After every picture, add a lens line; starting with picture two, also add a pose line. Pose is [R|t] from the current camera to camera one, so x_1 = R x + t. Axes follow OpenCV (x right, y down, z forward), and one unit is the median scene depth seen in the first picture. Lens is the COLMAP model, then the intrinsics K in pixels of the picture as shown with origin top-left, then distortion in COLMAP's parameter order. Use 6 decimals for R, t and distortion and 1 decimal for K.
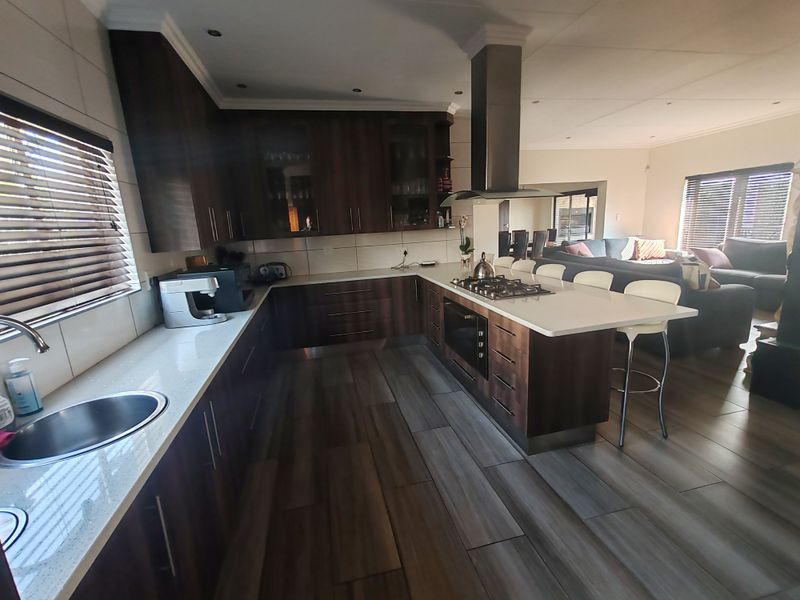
lens RADIAL K [[362.8, 0, 400.3], [0, 362.8, 302.2], [0, 0, 1]] dist [0.004728, 0.000426]
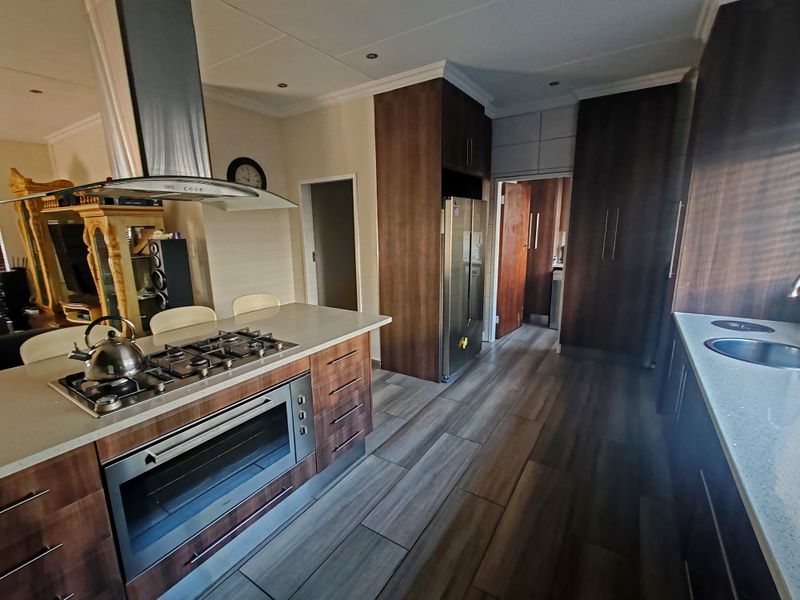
lens RADIAL K [[362.8, 0, 397.8], [0, 362.8, 304.5], [0, 0, 1]] dist [0.004728, 0.000426]
pose [[-0.688865, -0.087006, 0.719649, -0.632004], [0.210889, 0.925775, 0.313795, -0.425415], [-0.693535, 0.367928, -0.619386, 2.036018]]
